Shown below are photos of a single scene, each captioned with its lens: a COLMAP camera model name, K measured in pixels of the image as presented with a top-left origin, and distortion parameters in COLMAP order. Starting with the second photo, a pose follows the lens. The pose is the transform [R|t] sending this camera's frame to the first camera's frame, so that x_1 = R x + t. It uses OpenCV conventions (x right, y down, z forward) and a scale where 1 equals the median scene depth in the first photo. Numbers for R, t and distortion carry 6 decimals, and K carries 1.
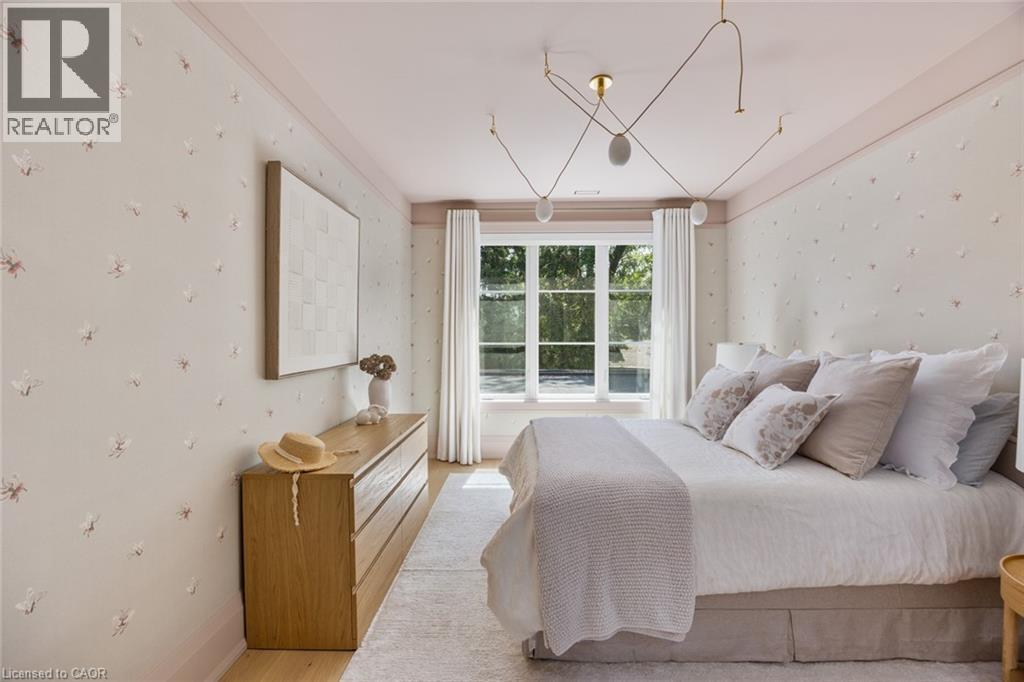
lens RADIAL K [[467.5, 0, 513.3], [0, 467.5, 340.8], [0, 0, 1]] dist [-0.001960, -0.000169]
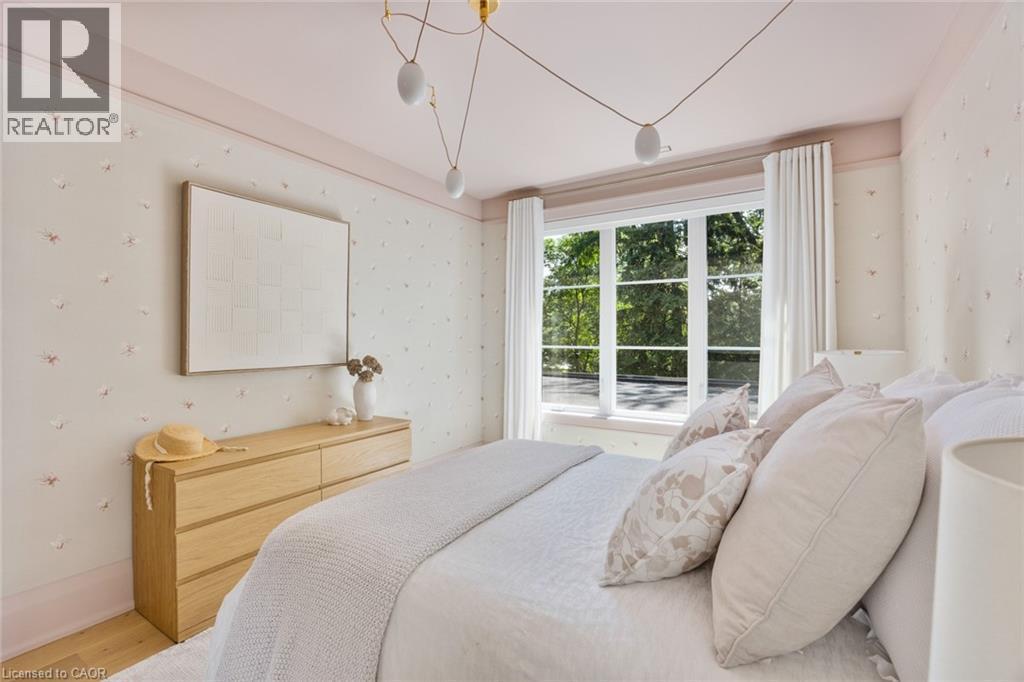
lens RADIAL K [[463.8, 0, 512.1], [0, 463.8, 335.5], [0, 0, 1]] dist [-0.012121, 0.000436]
pose [[0.844974, 0.001069, -0.534806, 0.361095], [-0.009652, 0.999866, -0.013252, -0.002825], [0.534720, 0.016360, 0.844871, 0.235478]]
